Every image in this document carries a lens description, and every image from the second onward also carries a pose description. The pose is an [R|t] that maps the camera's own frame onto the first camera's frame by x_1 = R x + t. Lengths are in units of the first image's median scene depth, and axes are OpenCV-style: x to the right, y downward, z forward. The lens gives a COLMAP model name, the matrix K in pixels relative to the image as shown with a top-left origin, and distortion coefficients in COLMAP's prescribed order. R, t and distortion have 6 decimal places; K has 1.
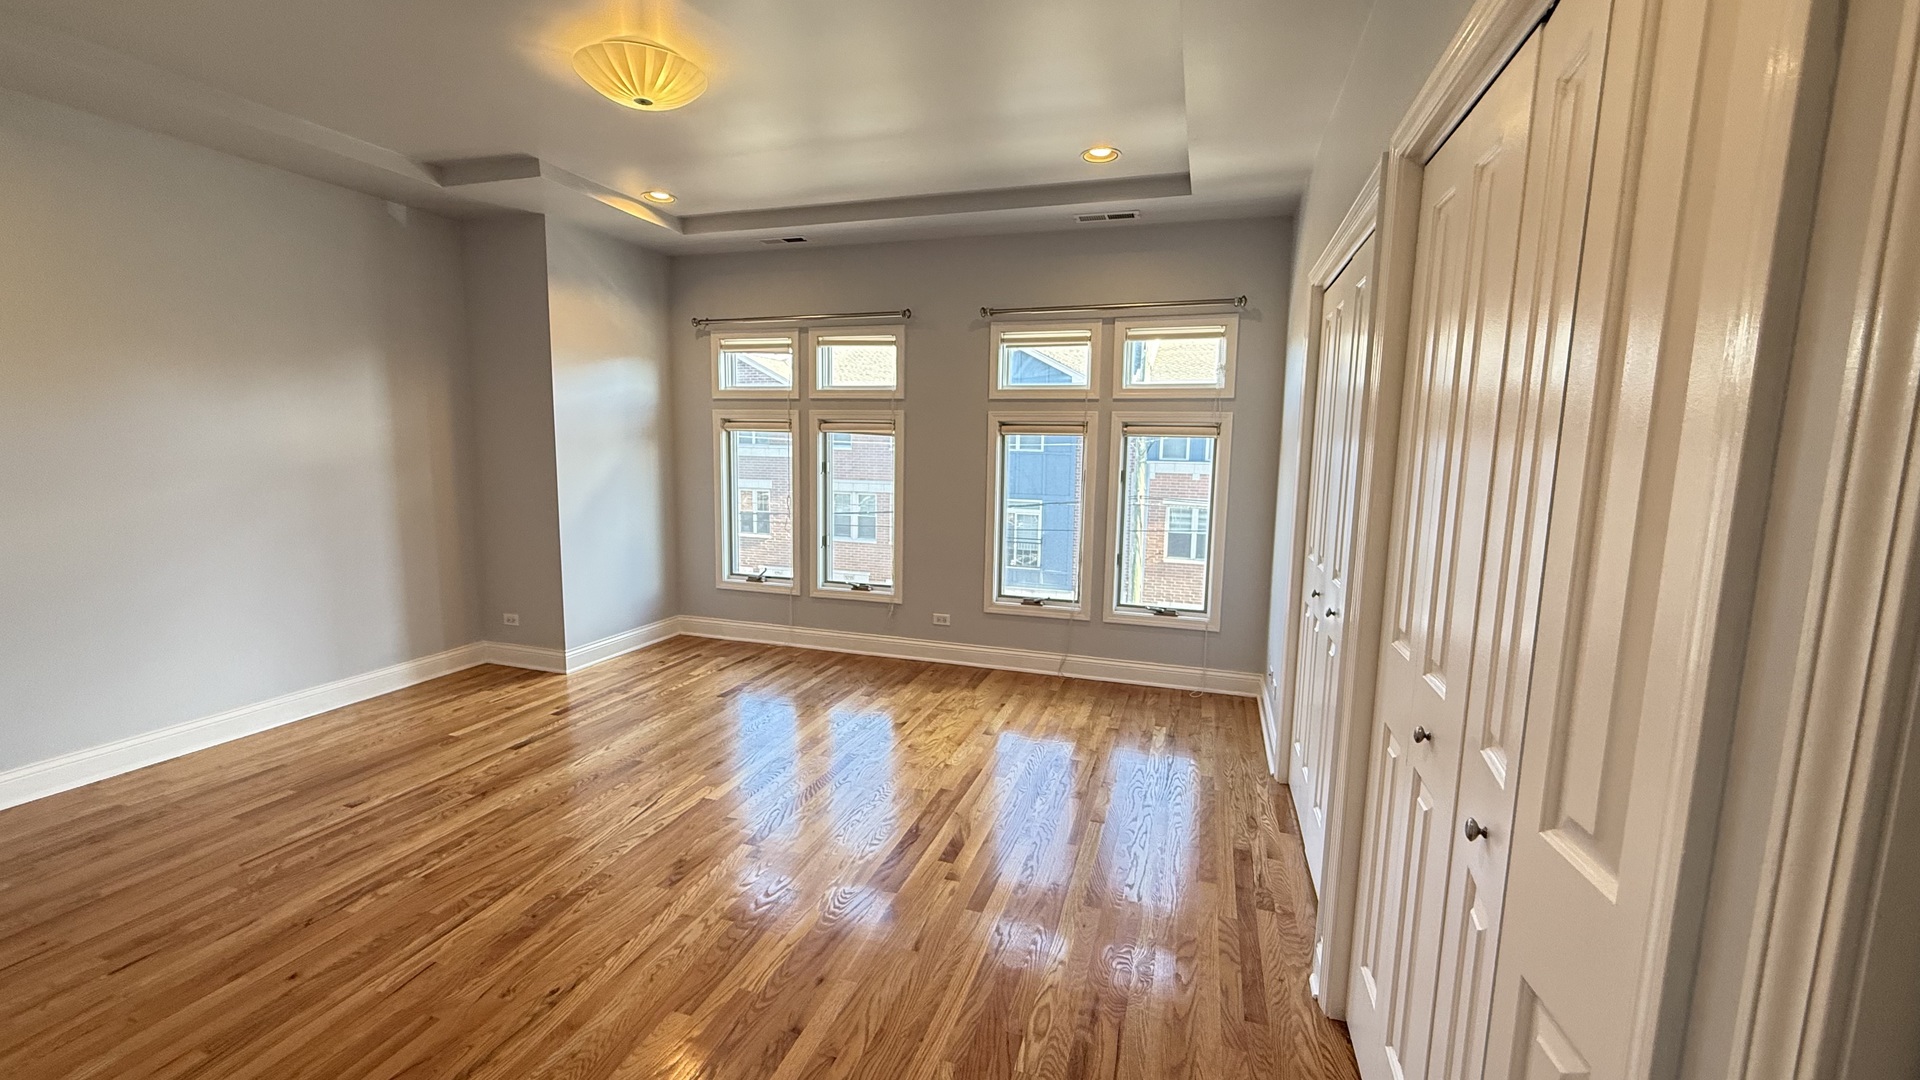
lens RADIAL K [[765.2, 0, 956.4], [0, 765.2, 537.4], [0, 0, 1]] dist [-0.000642, 0.000377]
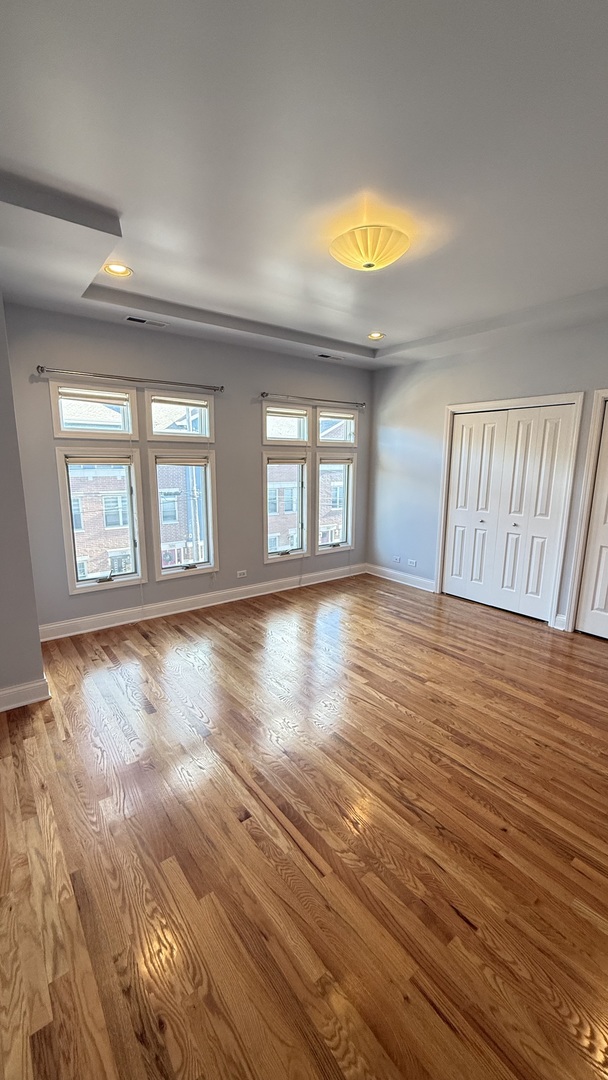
lens RADIAL K [[430.4, 0, 303.6], [0, 430.4, 539.2], [0, 0, 1]] dist [-0.000642, 0.000377]
pose [[0.574421, -0.161150, 0.802540, -0.737668], [0.107543, 0.986789, 0.121173, -0.074991], [-0.811465, 0.016703, 0.584163, 0.344759]]
